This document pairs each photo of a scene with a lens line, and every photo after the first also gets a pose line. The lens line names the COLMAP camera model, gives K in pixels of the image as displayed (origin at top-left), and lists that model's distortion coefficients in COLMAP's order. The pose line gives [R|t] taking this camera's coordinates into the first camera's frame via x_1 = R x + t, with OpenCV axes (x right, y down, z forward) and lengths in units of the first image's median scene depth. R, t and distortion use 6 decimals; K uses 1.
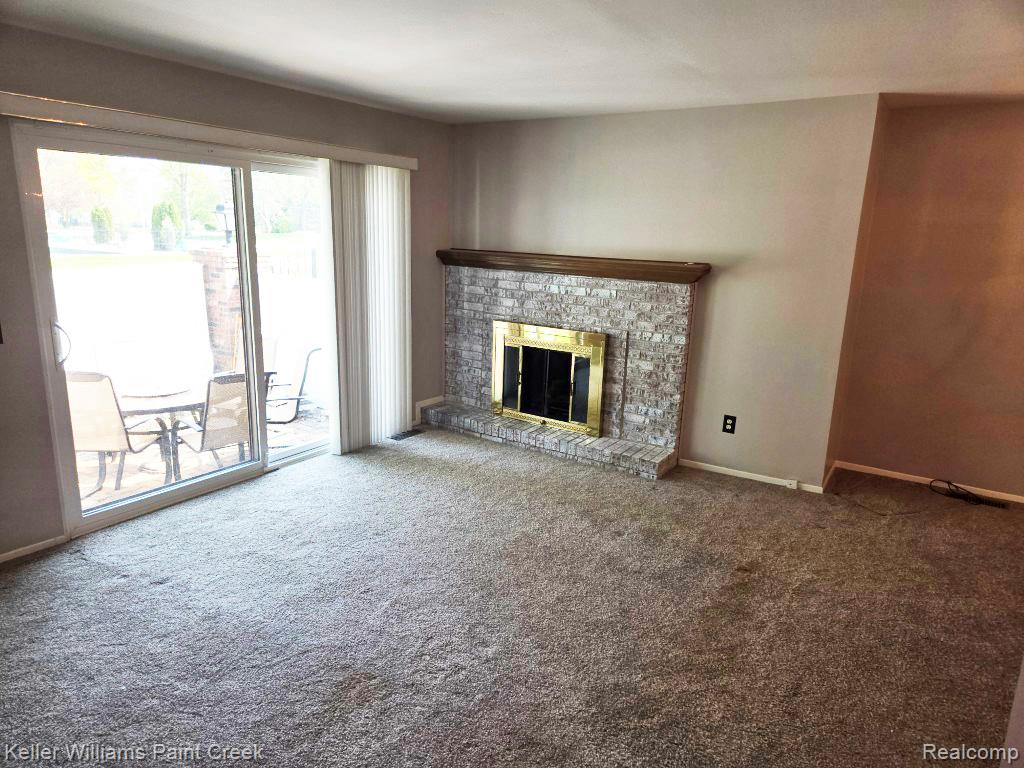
lens RADIAL K [[695.3, 0, 499.1], [0, 695.3, 382.4], [0, 0, 1]] dist [0.077061, -0.054335]
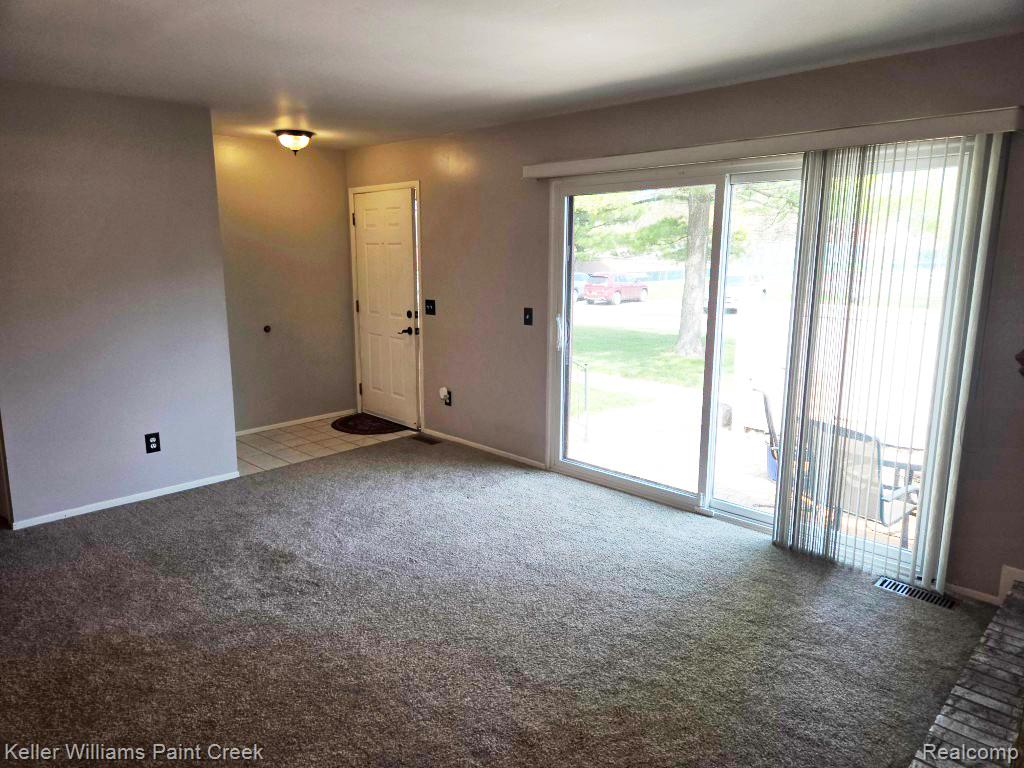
lens RADIAL K [[695.3, 0, 499.1], [0, 695.3, 382.4], [0, 0, 1]] dist [0.077061, -0.054335]
pose [[-0.195065, 0.162240, -0.967279, 0.526043], [-0.217834, 0.954425, 0.204013, -0.149527], [0.956294, 0.250502, -0.150834, 0.776920]]
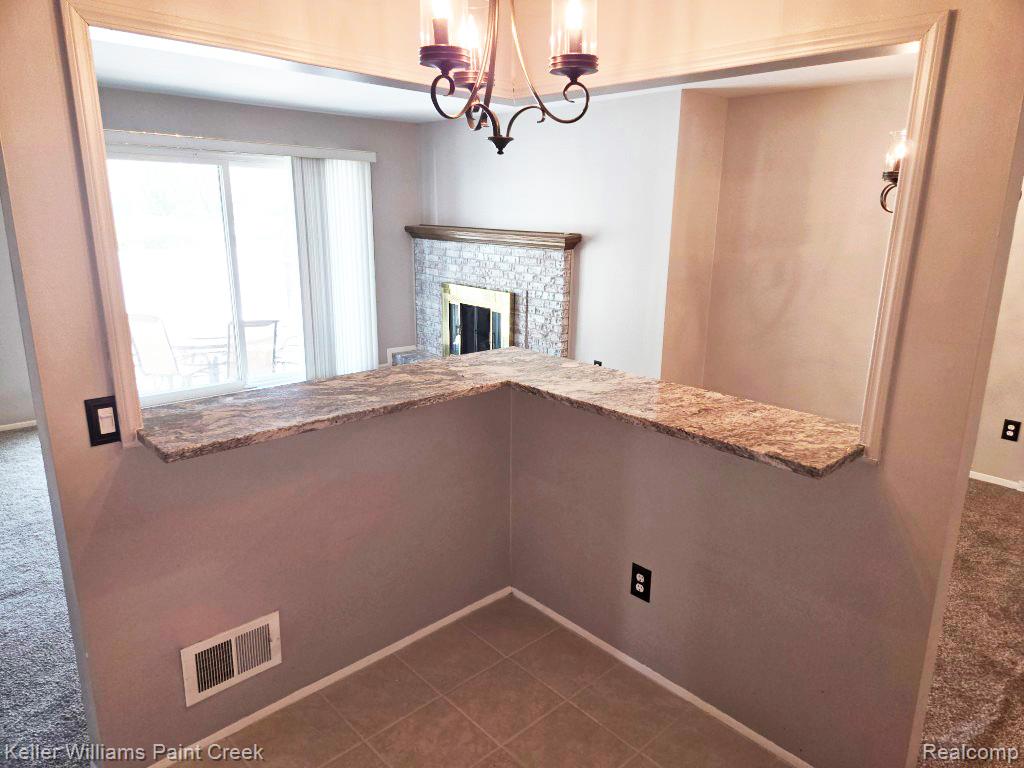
lens RADIAL K [[695.3, 0, 499.1], [0, 695.3, 382.4], [0, 0, 1]] dist [0.077061, -0.054335]
pose [[0.969579, 0.043729, -0.240840, 0.435160], [-0.038953, 0.998939, 0.024559, 0.058335], [0.241659, -0.014431, 0.970254, -0.192253]]
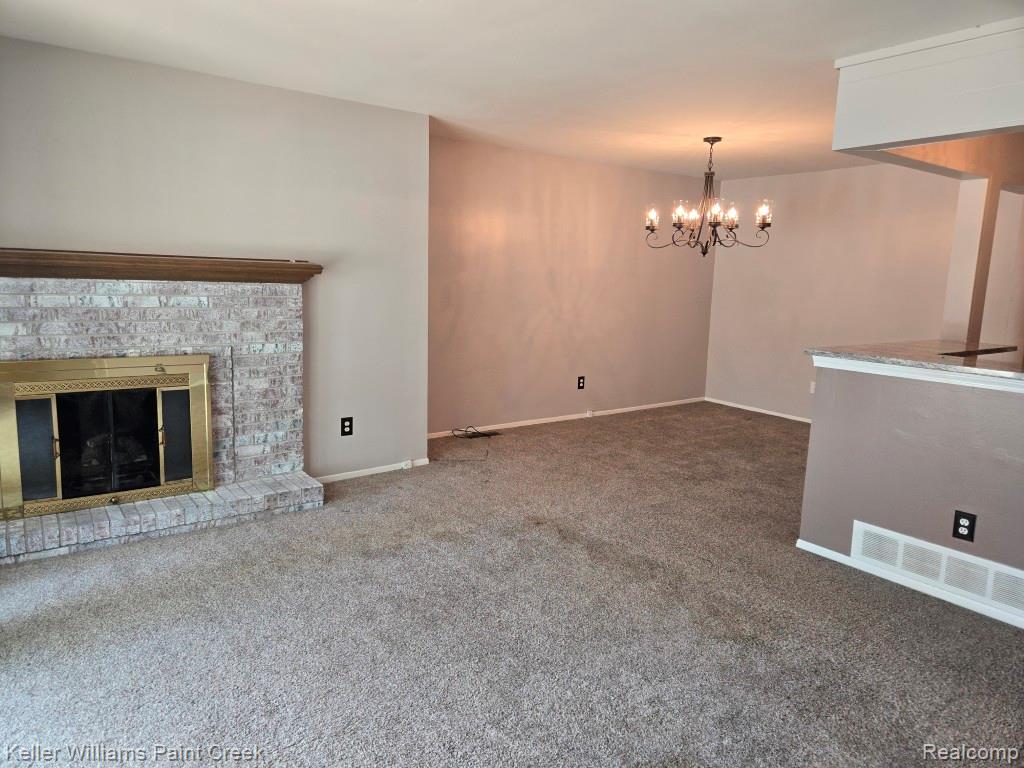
lens RADIAL K [[687.7, 0, 515.1], [0, 687.7, 380.0], [0, 0, 1]] dist [0.073993, -0.057970]
pose [[0.332325, -0.168154, 0.928054, -0.450475], [0.191341, 0.975537, 0.108240, -0.059124], [-0.923552, 0.141604, 0.356370, 0.419023]]
